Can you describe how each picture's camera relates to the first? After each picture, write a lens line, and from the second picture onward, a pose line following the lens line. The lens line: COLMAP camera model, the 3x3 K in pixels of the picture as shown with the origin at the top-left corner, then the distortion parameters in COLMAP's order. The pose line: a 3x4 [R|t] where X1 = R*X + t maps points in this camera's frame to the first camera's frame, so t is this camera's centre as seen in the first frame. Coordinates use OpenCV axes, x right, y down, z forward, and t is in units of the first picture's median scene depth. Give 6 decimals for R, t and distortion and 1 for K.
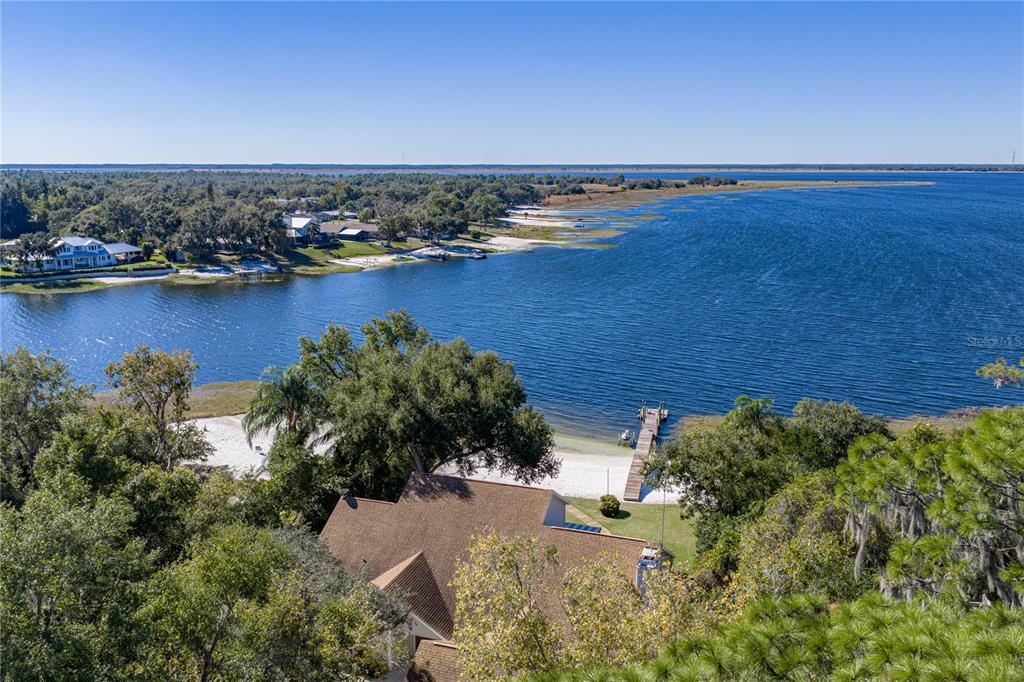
lens RADIAL K [[862.2, 0, 505.8], [0, 862.2, 337.9], [0, 0, 1]] dist [0.007632, -0.004761]
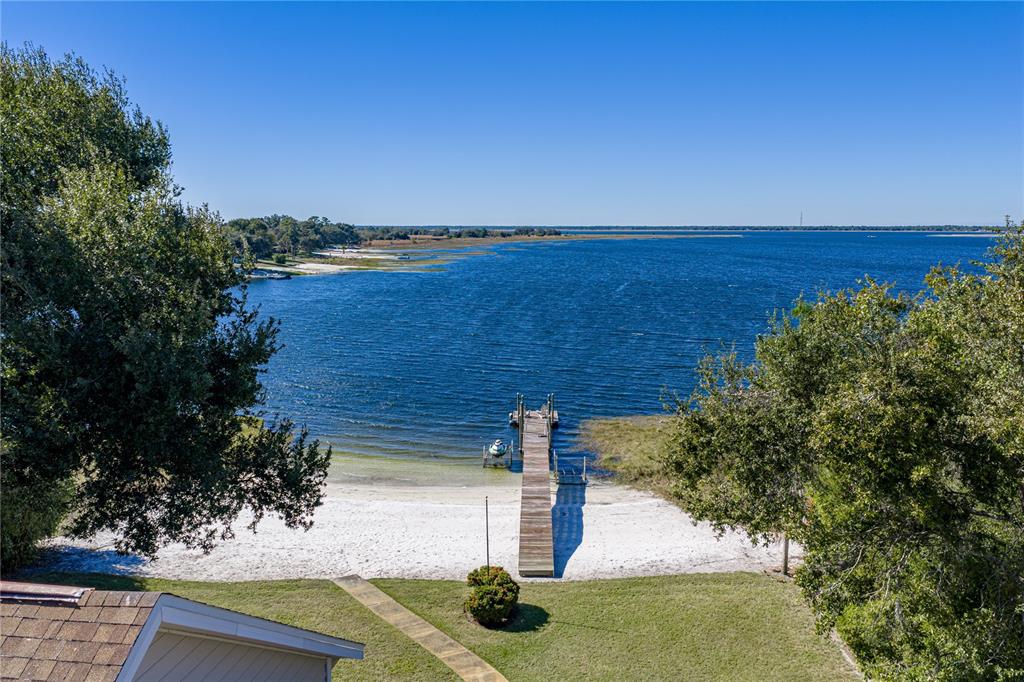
lens RADIAL K [[862.2, 0, 505.8], [0, 862.2, 337.9], [0, 0, 1]] dist [0.007632, -0.004761]
pose [[0.979860, -0.025612, 0.198038, 0.015643], [0.040186, 0.996742, -0.069926, 0.031707], [-0.195602, 0.076476, 0.977697, 0.181367]]
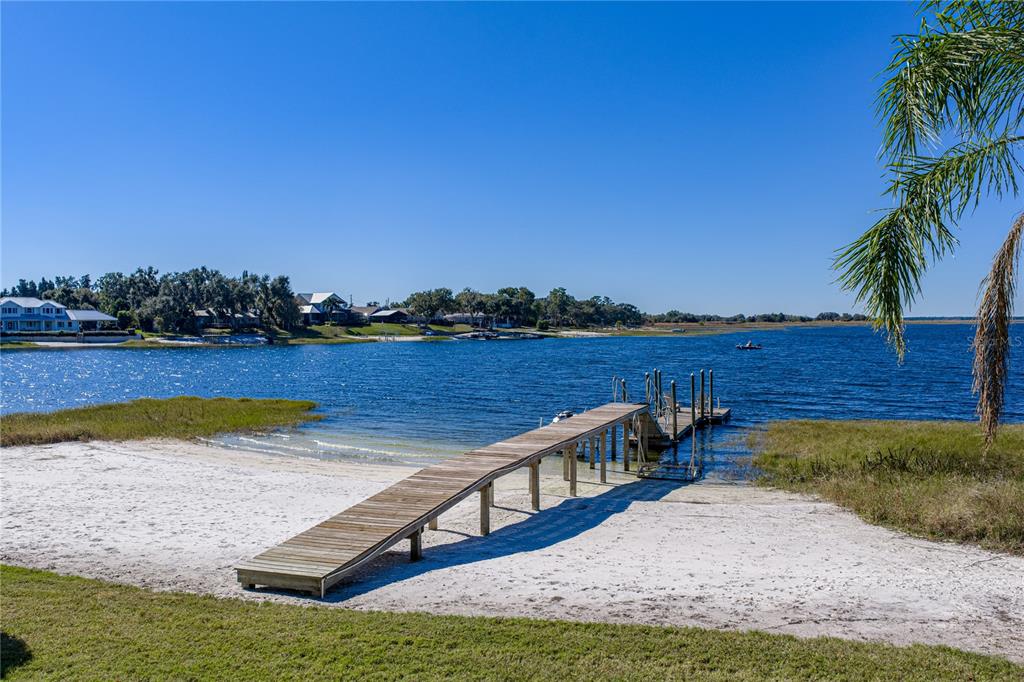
lens RADIAL K [[838.7, 0, 494.7], [0, 838.7, 341.9], [0, 0, 1]] dist [0.006911, 0.002313]
pose [[0.986853, -0.009917, -0.161317, 0.063583], [-0.019203, 0.983851, -0.177958, 0.053573], [0.160477, 0.178717, 0.970725, 0.267853]]
